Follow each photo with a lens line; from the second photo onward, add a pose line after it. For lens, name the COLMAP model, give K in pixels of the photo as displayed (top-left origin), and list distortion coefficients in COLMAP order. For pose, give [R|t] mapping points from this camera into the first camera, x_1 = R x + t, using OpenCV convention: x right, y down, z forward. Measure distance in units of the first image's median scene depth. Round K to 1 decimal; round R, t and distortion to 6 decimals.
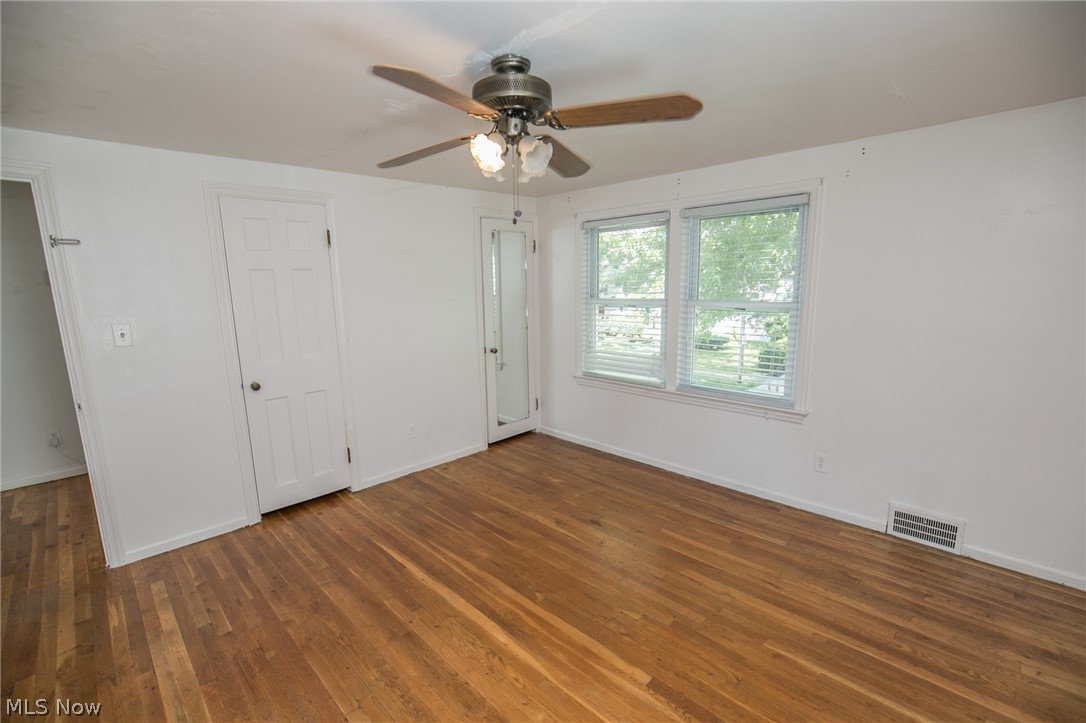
lens RADIAL K [[484.8, 0, 544.2], [0, 484.8, 363.9], [0, 0, 1]] dist [-0.001137, -0.000017]
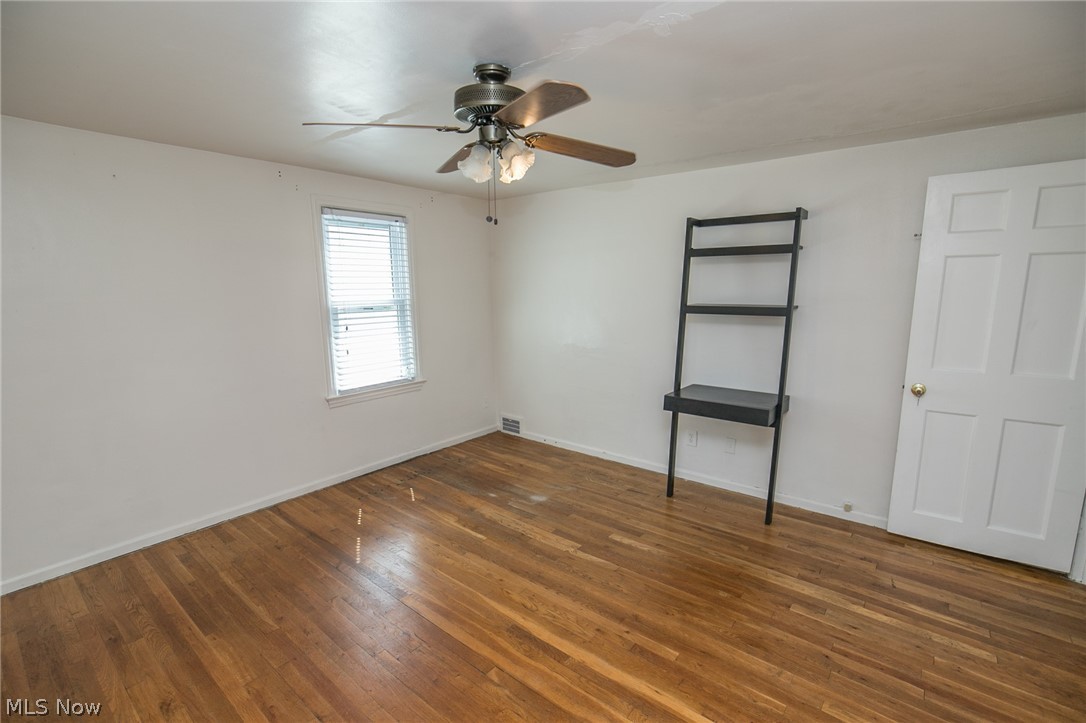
lens RADIAL K [[484.8, 0, 542.7], [0, 484.8, 362.1], [0, 0, 1]] dist [-0.001137, -0.000017]
pose [[-0.993369, 0.037009, -0.108846, -0.023707], [-0.000552, 0.945223, 0.326424, -0.278689], [0.114964, 0.324319, -0.938936, 1.688337]]
